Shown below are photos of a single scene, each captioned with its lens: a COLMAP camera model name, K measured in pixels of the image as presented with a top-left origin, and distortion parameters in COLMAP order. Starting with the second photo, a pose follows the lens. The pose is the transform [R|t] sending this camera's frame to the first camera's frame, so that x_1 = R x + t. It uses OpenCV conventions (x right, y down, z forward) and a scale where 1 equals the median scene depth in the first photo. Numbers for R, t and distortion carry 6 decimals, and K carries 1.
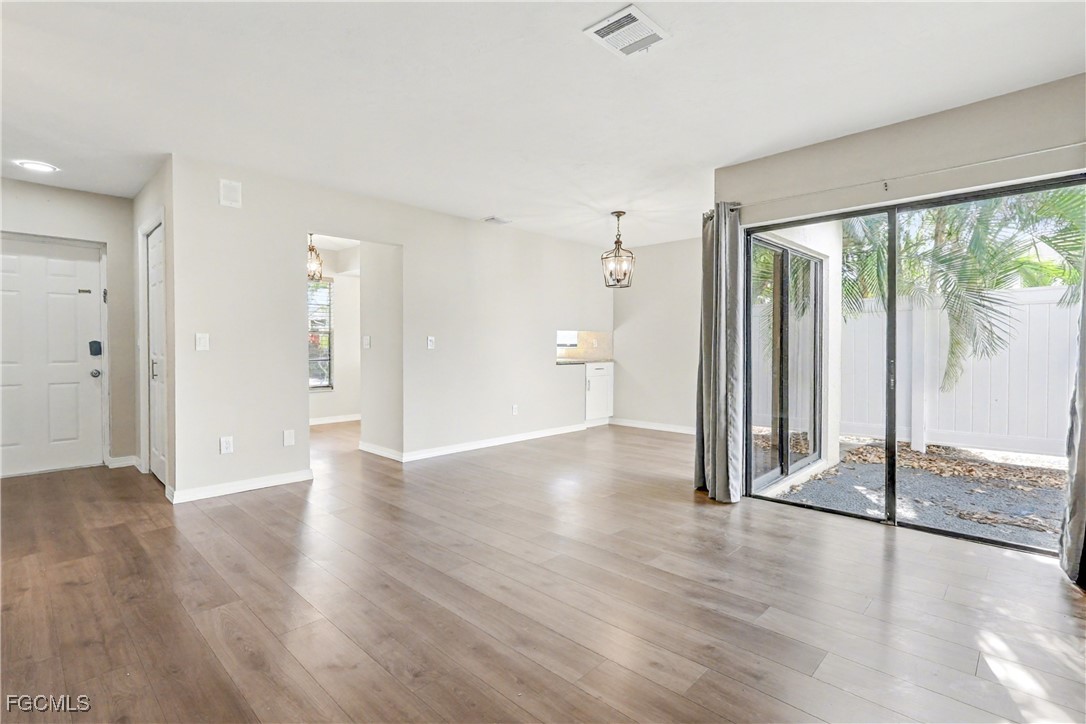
lens RADIAL K [[521.8, 0, 550.8], [0, 521.8, 351.1], [0, 0, 1]] dist [-0.003474, 0.000040]
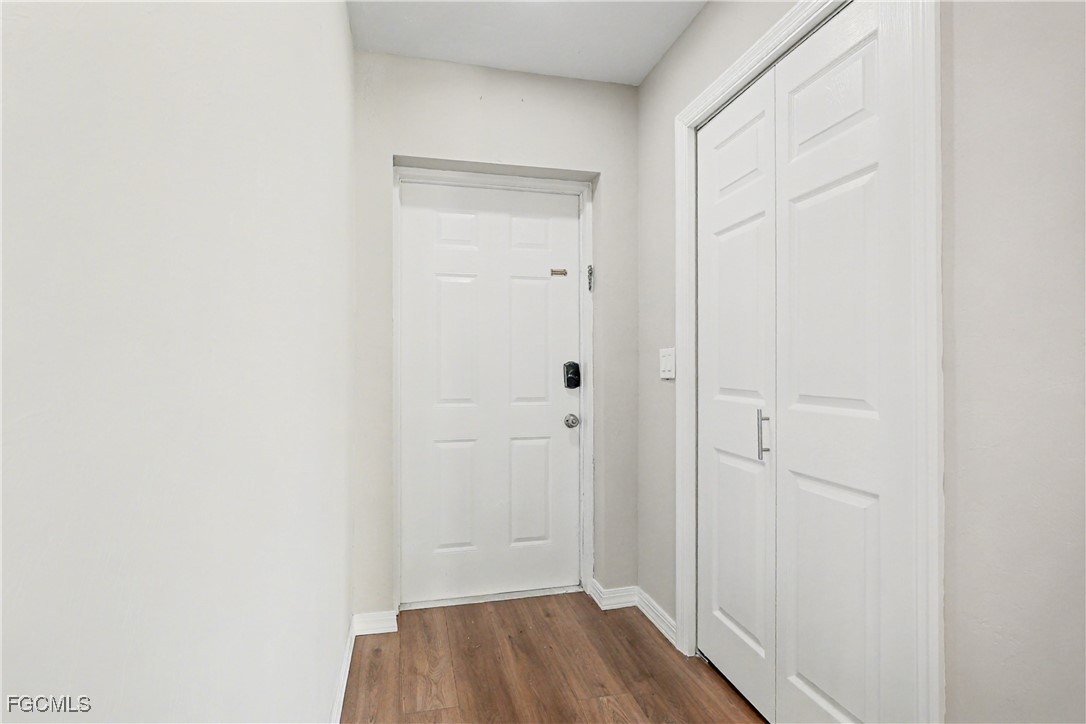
lens RADIAL K [[521.8, 0, 539.5], [0, 521.8, 363.9], [0, 0, 1]] dist [-0.003474, 0.000040]
pose [[0.845229, -0.003082, -0.534396, -0.616334], [-0.006127, 0.999862, -0.015457, -0.008851], [0.534370, 0.016339, 0.845093, 0.521050]]
